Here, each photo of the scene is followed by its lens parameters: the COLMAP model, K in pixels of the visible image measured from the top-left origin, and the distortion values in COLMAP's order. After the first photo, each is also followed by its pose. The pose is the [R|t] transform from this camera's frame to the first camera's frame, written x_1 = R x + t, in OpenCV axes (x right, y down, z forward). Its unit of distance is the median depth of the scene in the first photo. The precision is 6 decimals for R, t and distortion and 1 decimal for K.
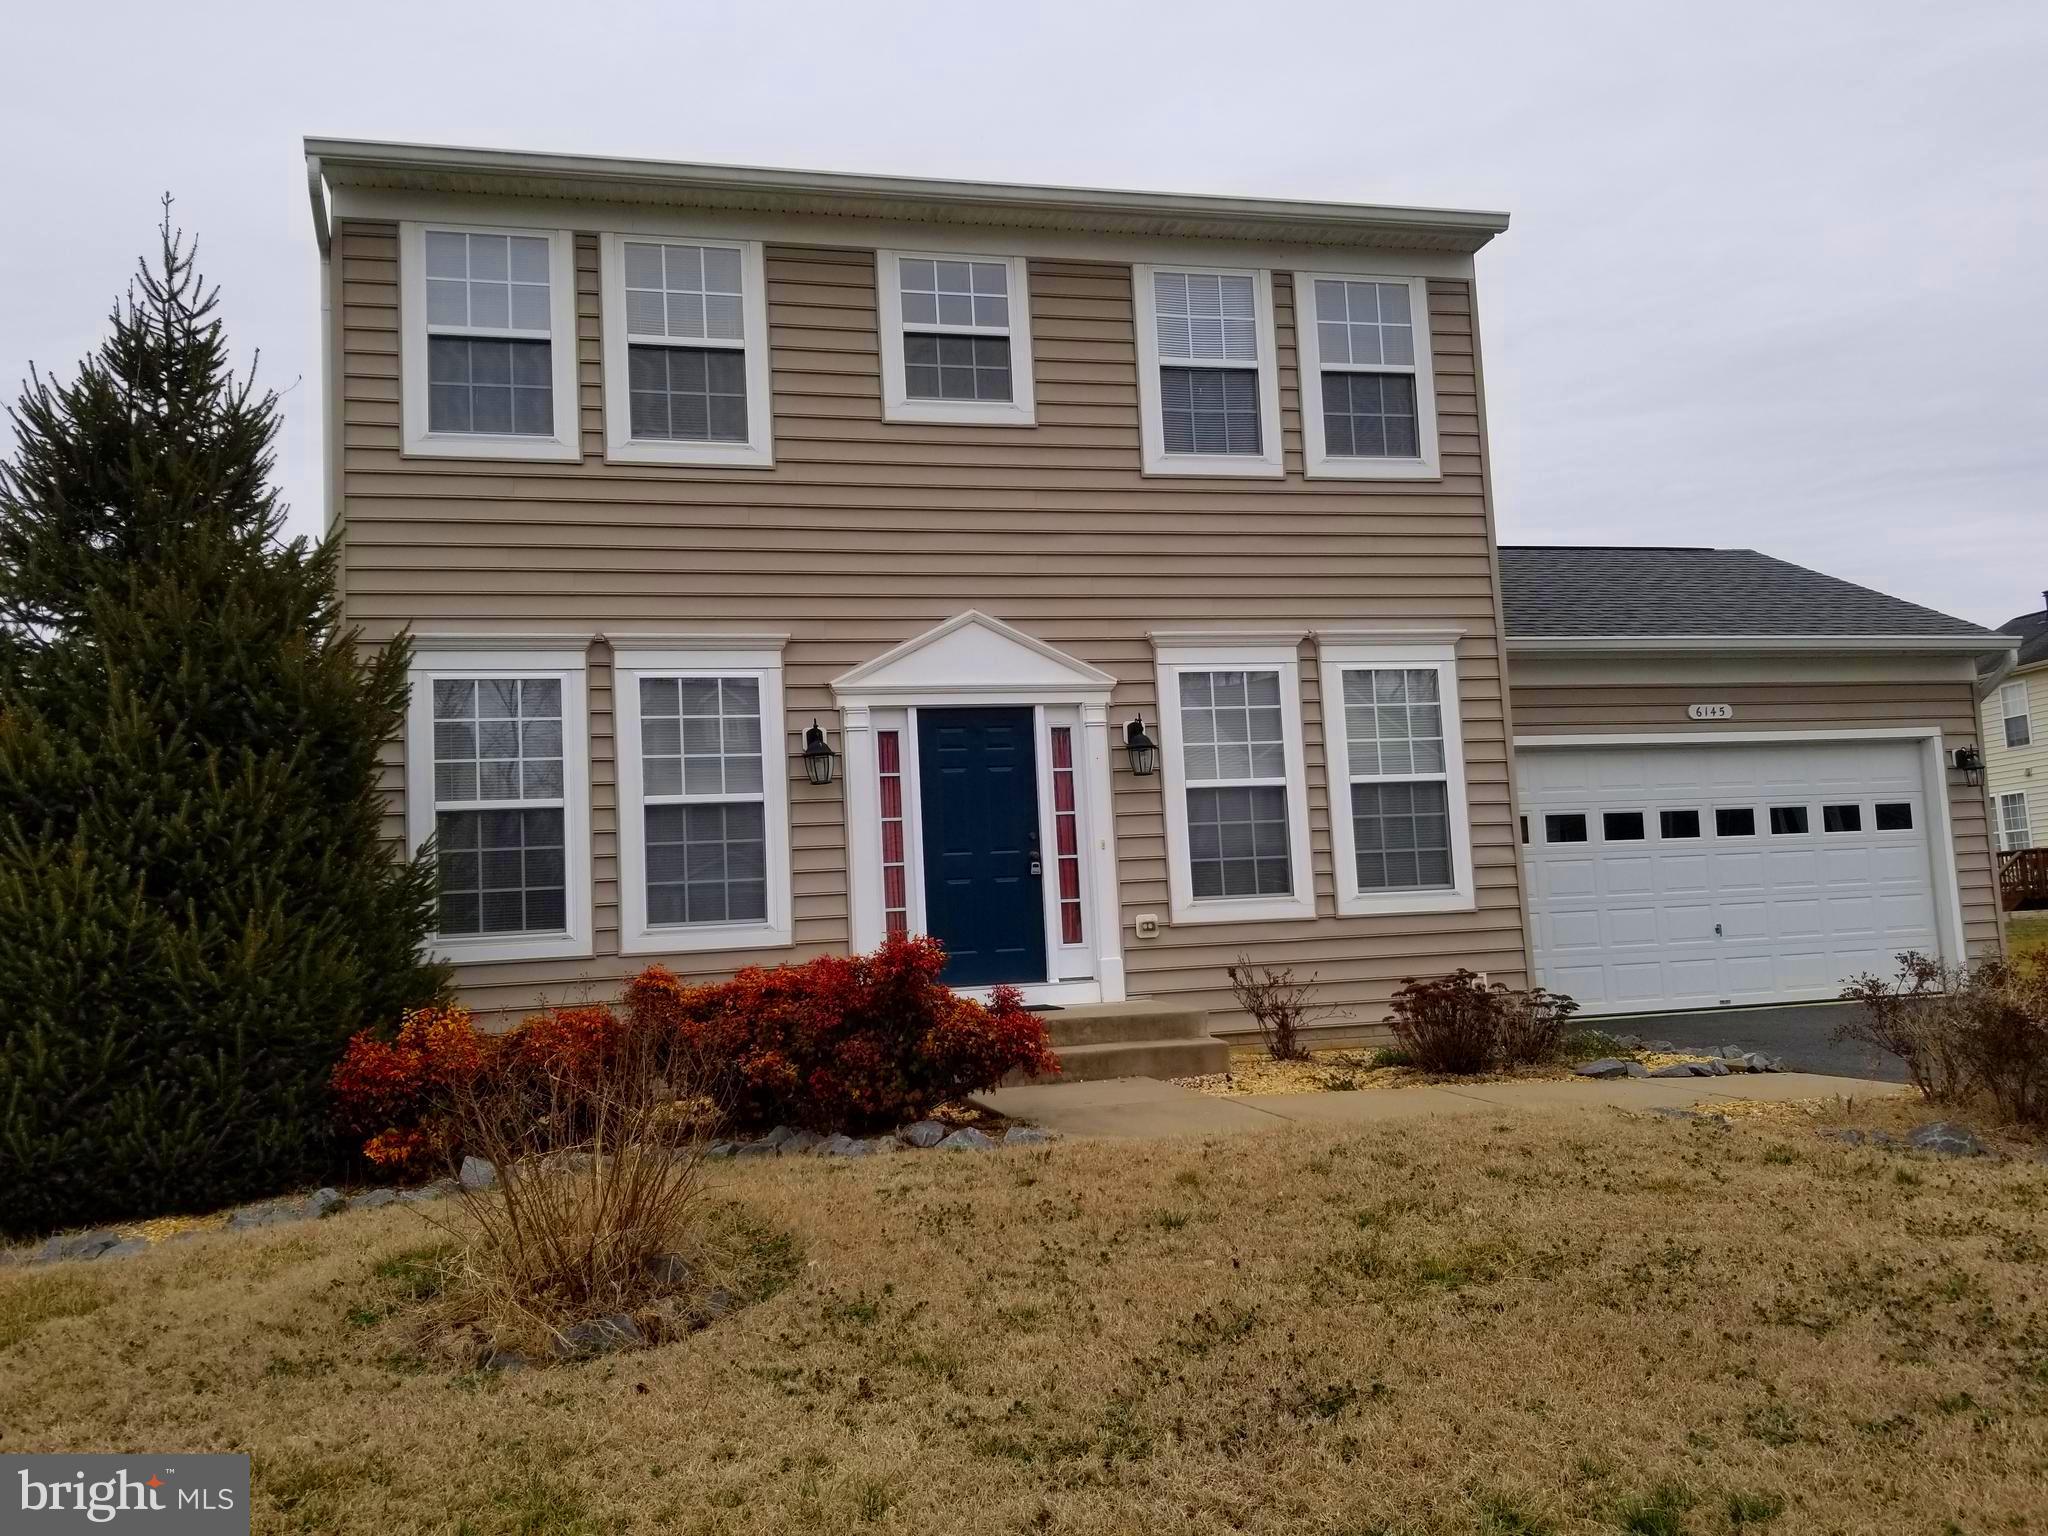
lens RADIAL K [[1592.6, 0, 1024.0], [0, 1592.6, 768.0], [0, 0, 1]] dist [0.114243, -0.205082]
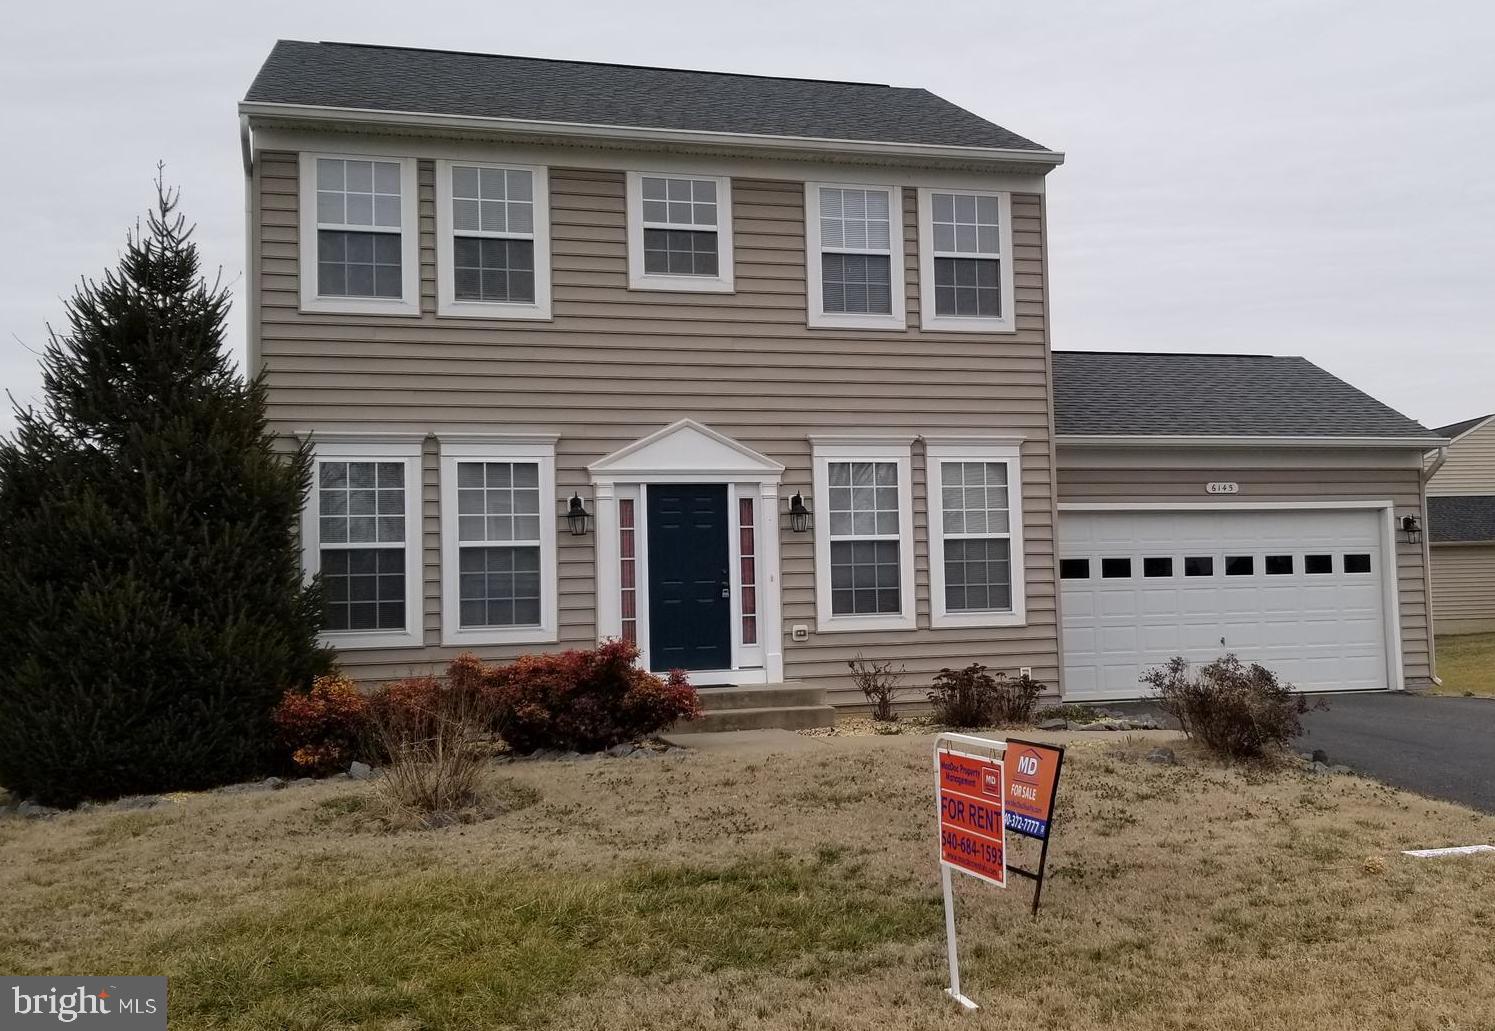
lens RADIAL K [[1533.6, 0, 905.1], [0, 1533.6, 513.6], [0, 0, 1]] dist [0.121594, -0.249947]
pose [[0.998222, 0.023438, 0.054800, 0.098809], [-0.024900, 0.999348, 0.026139, -0.055574], [-0.054151, -0.027457, 0.998155, -0.463029]]
